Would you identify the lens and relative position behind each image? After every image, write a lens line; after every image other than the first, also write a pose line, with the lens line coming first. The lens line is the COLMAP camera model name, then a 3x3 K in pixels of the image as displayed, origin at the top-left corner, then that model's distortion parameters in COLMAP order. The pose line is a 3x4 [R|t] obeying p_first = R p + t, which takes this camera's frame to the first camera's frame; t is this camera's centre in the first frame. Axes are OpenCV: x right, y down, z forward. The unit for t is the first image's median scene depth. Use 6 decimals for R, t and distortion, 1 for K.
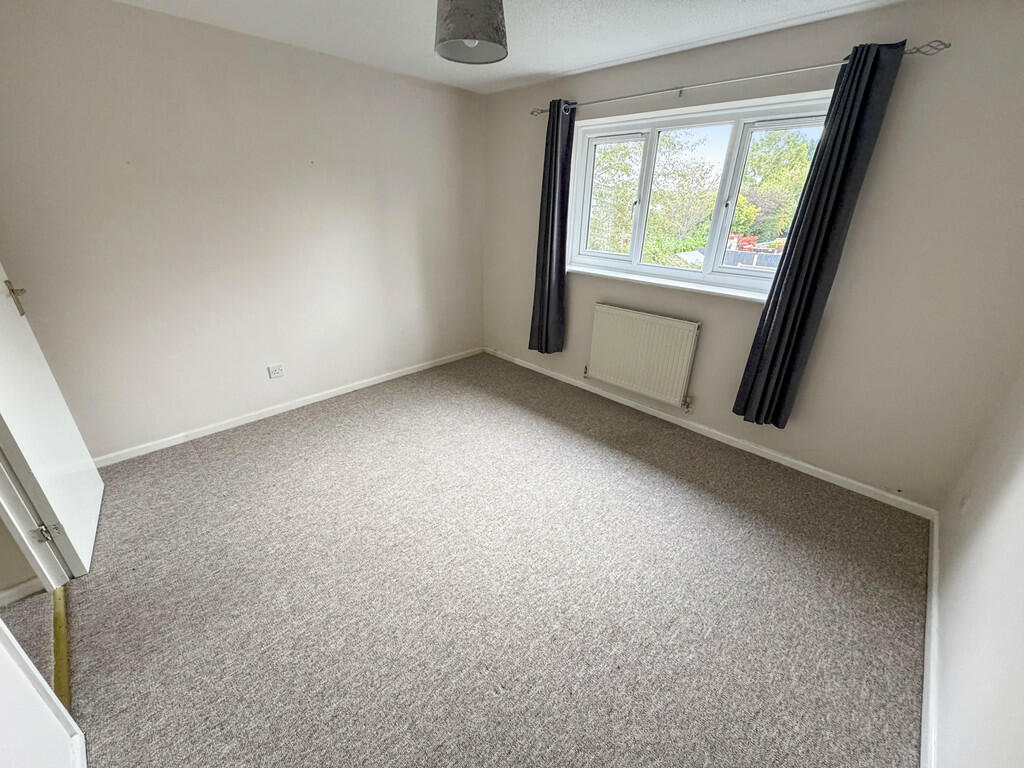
lens RADIAL K [[409.0, 0, 512.0], [0, 409.0, 384.0], [0, 0, 1]] dist [0.000198, -0.000042]
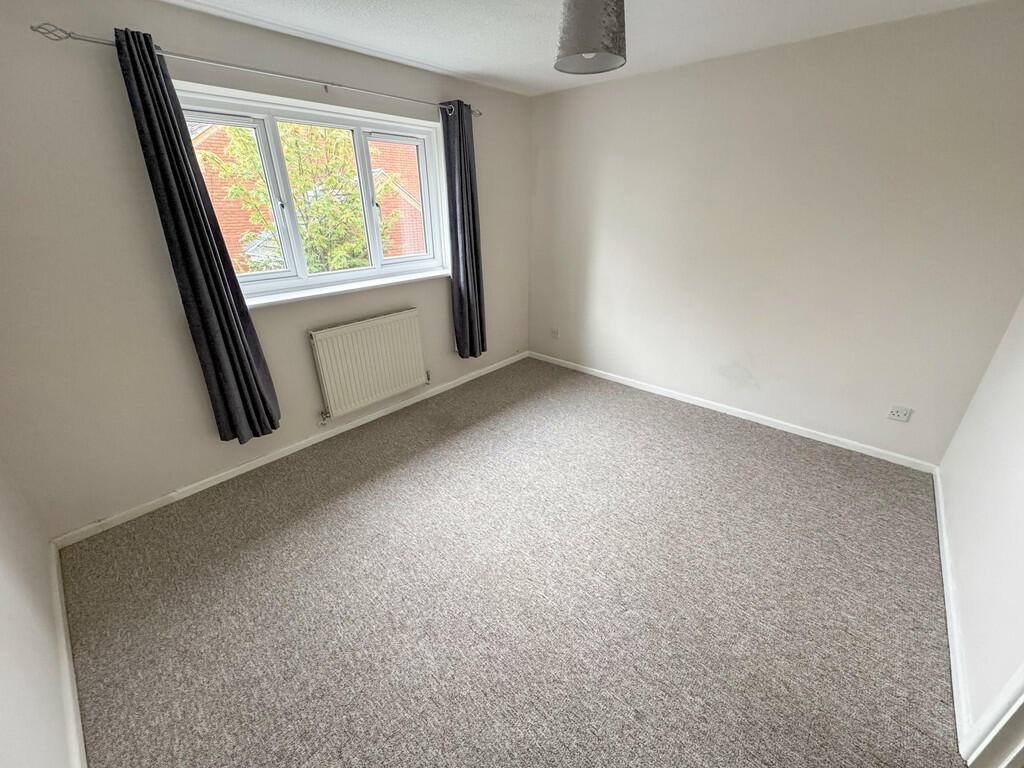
lens RADIAL K [[409.0, 0, 512.0], [0, 409.0, 384.0], [0, 0, 1]] dist [0.000198, -0.000042]
pose [[-0.051844, -0.428422, 0.902090, -0.730127], [0.412451, 0.813480, 0.410043, -0.357179], [-0.909504, 0.393326, 0.134529, 0.730736]]
